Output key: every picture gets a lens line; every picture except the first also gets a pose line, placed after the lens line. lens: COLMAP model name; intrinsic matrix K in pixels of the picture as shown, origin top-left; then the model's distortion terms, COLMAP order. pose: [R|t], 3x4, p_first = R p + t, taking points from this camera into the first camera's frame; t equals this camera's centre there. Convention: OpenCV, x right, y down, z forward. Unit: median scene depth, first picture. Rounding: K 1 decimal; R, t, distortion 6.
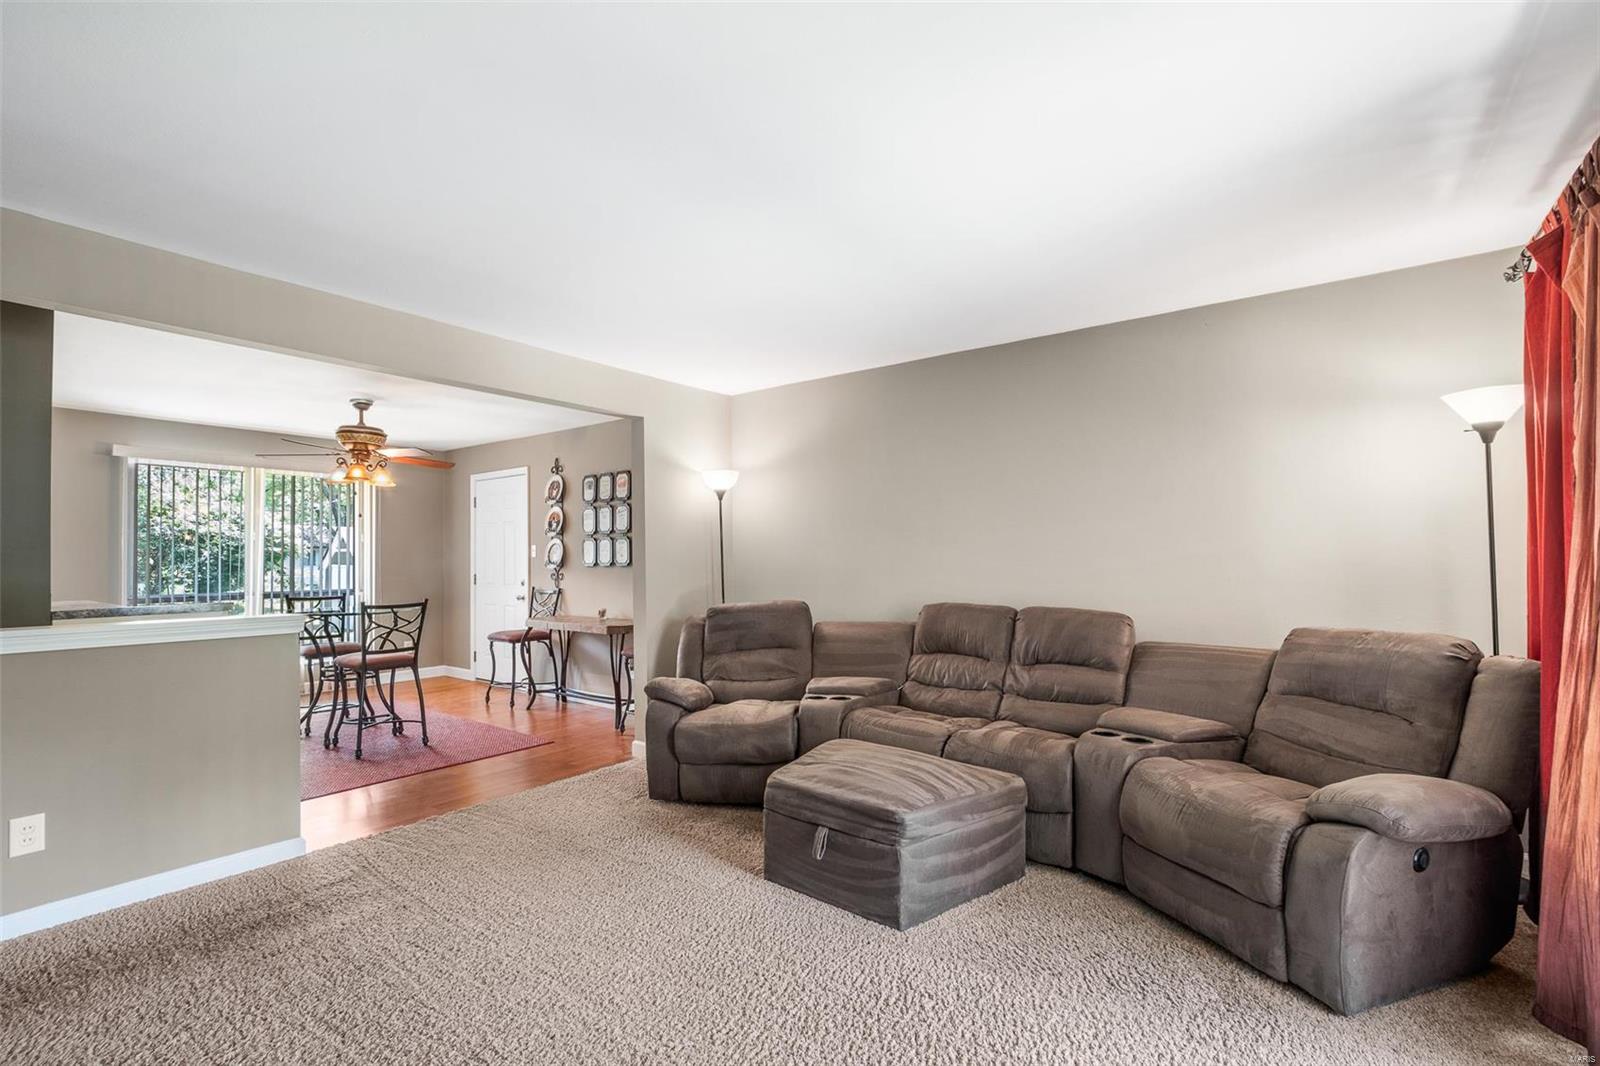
lens RADIAL K [[731.2, 0, 810.5], [0, 731.2, 575.9], [0, 0, 1]] dist [-0.010495, 0.000198]
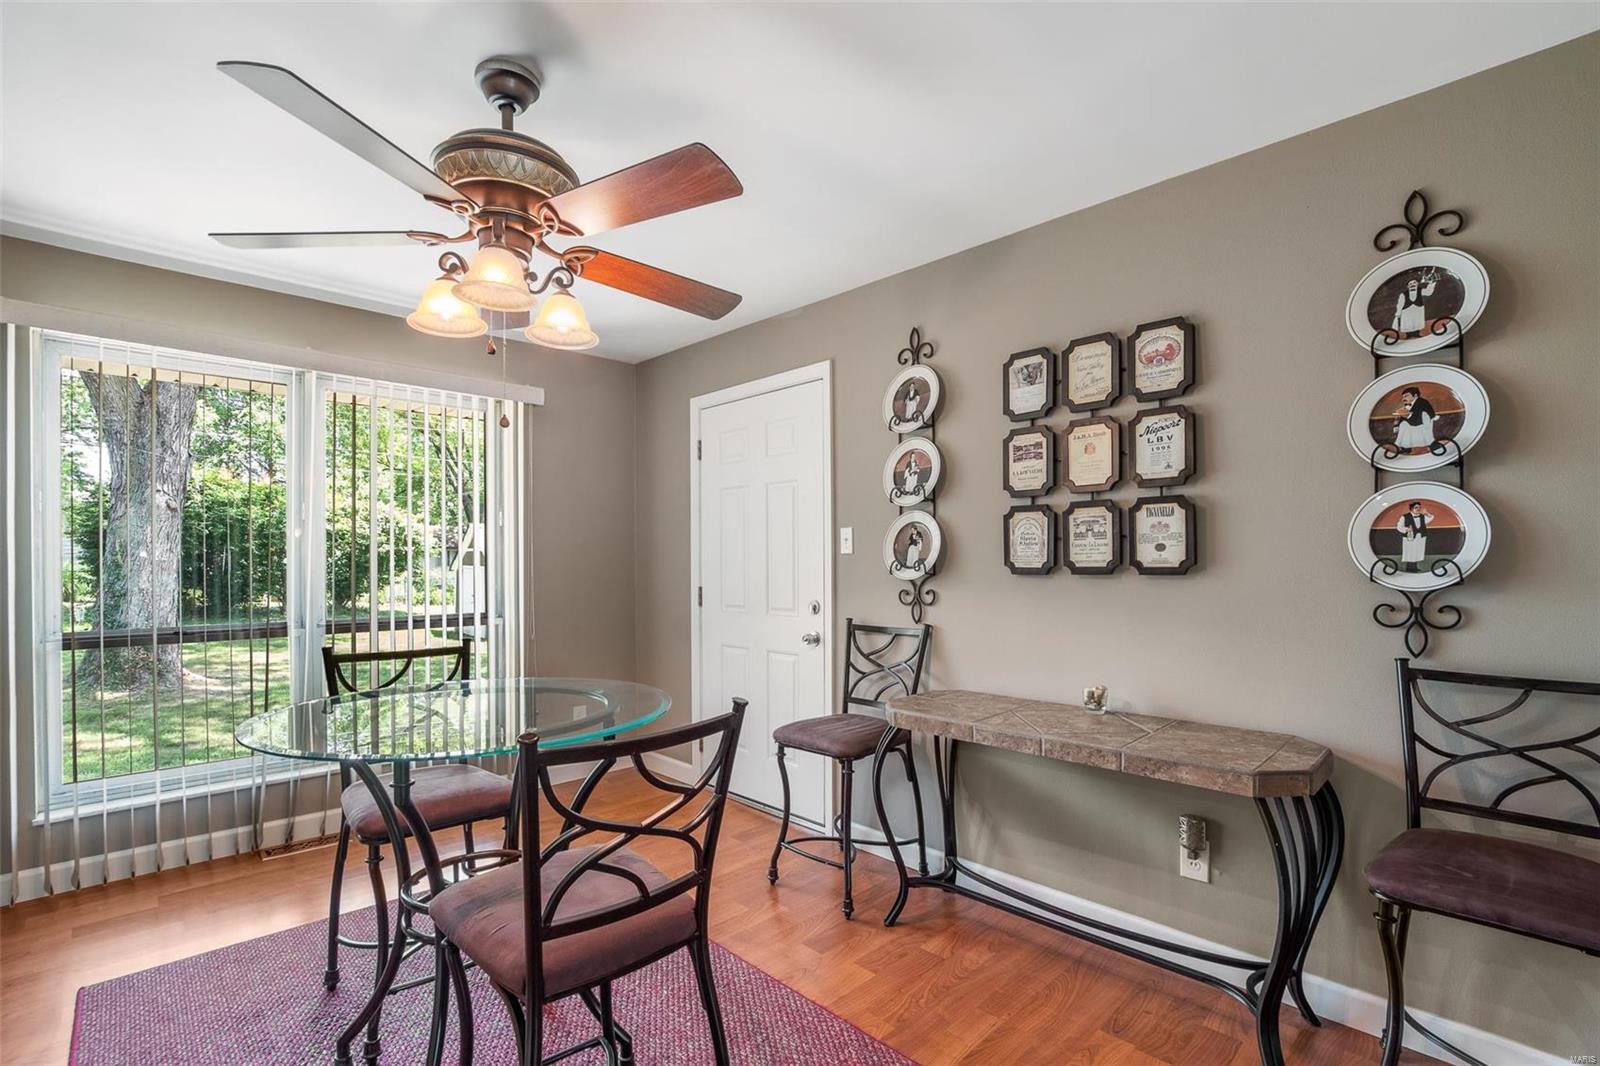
lens RADIAL K [[731.2, 0, 810.5], [0, 731.2, 575.9], [0, 0, 1]] dist [-0.010495, 0.000198]
pose [[0.990821, -0.005608, -0.135062, -0.357429], [0.006589, 0.999955, 0.006822, -0.015704], [0.135018, -0.007650, 0.990814, 0.564081]]
